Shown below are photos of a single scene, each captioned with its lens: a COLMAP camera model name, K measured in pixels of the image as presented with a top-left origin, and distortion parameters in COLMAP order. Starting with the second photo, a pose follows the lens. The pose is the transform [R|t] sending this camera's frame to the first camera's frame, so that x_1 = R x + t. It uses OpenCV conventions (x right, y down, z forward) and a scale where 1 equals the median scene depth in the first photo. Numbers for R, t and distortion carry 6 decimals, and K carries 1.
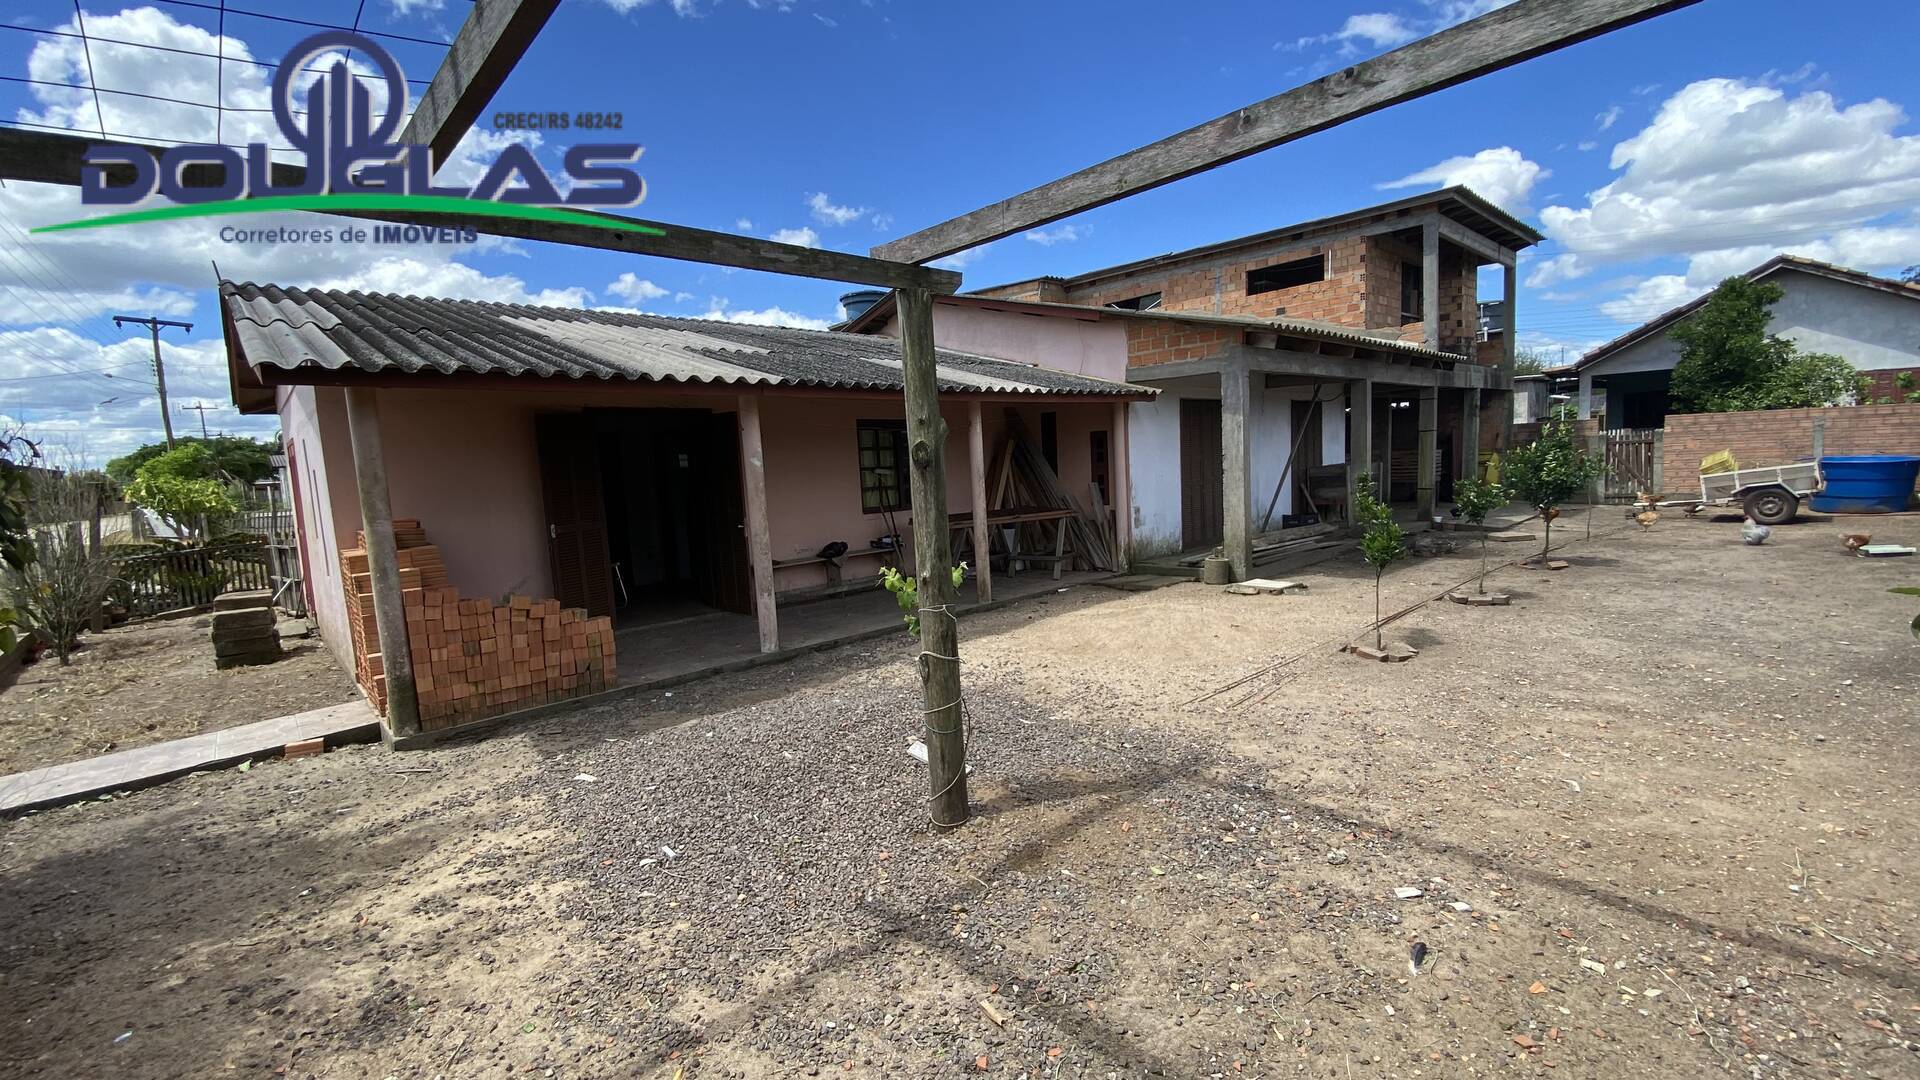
lens RADIAL K [[790.7, 0, 960.0], [0, 790.7, 540.0], [0, 0, 1]] dist [0.045289, -0.037715]
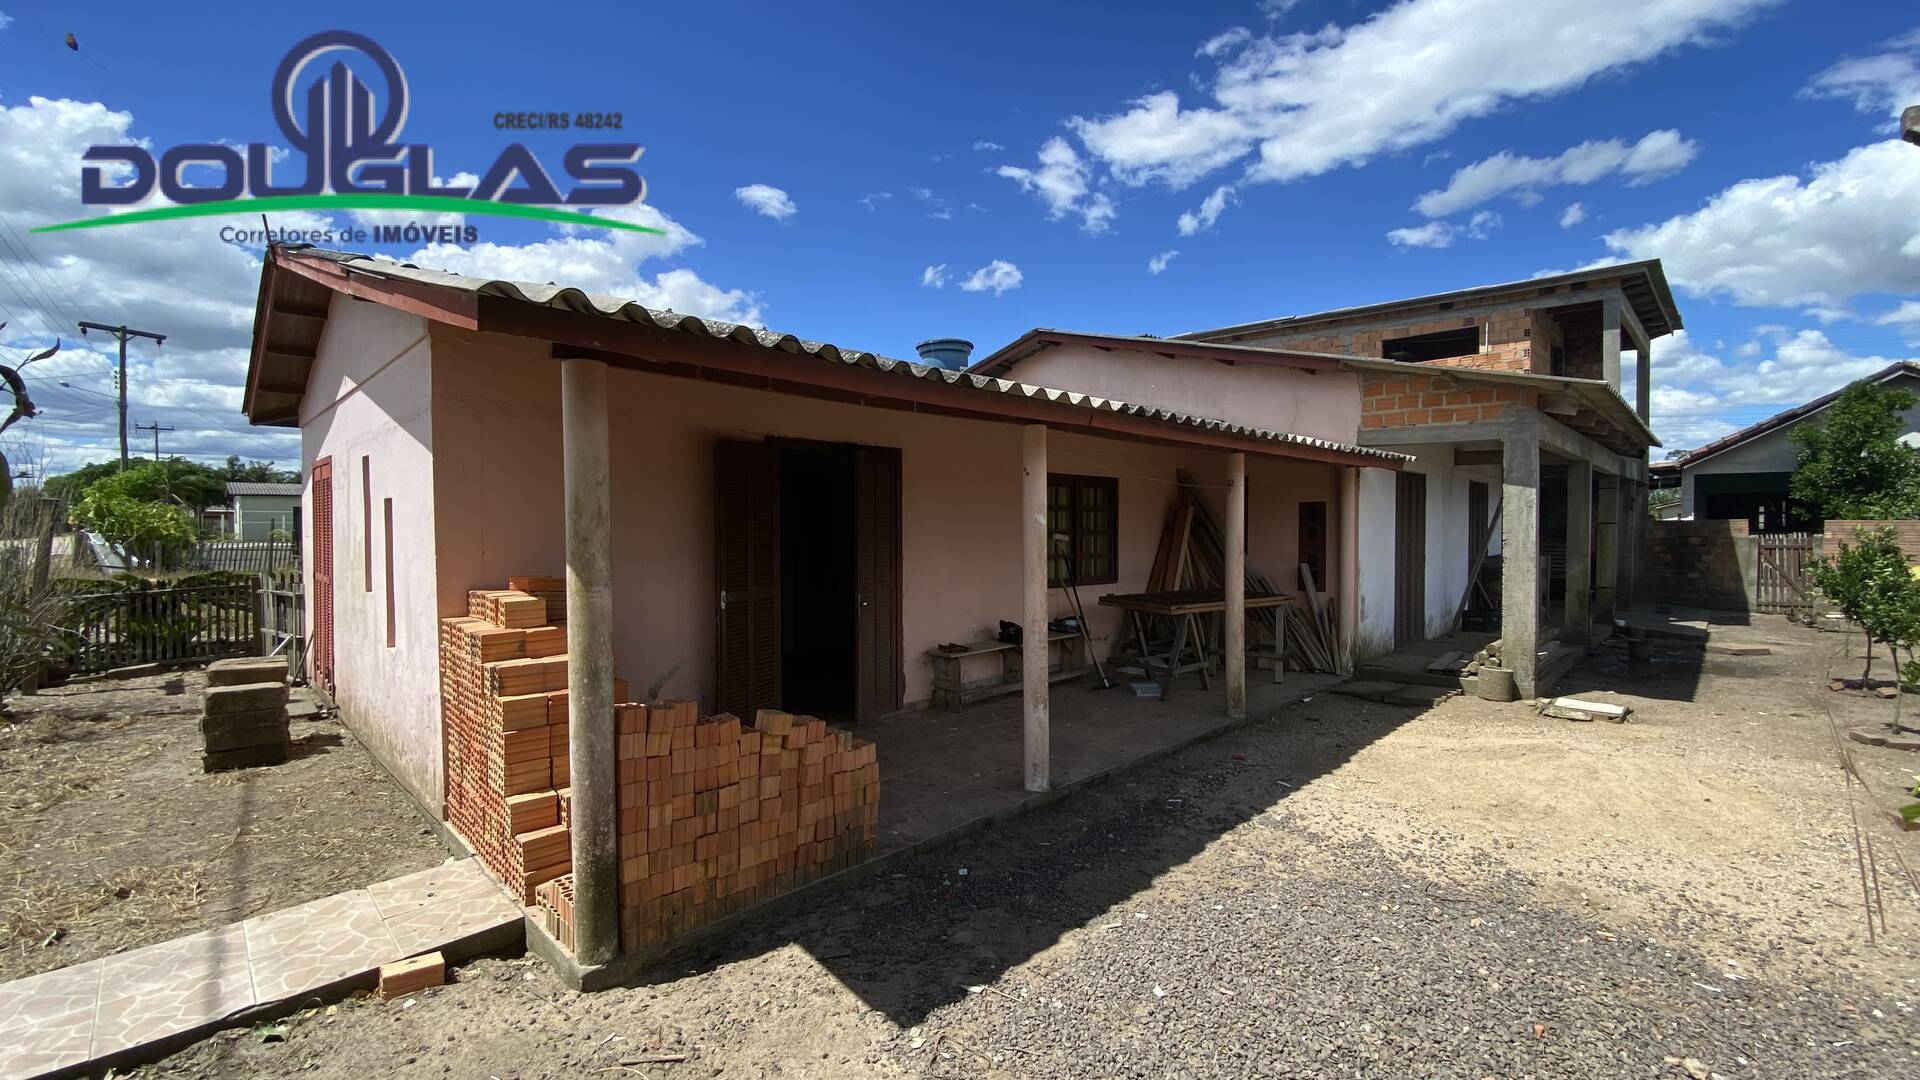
lens RADIAL K [[786.8, 0, 956.4], [0, 786.8, 532.3], [0, 0, 1]] dist [0.035810, -0.030488]
pose [[0.997658, 0.052089, 0.044325, -0.230105], [-0.047816, 0.994561, -0.092531, -0.010992], [-0.048904, 0.090195, 0.994723, 0.188576]]
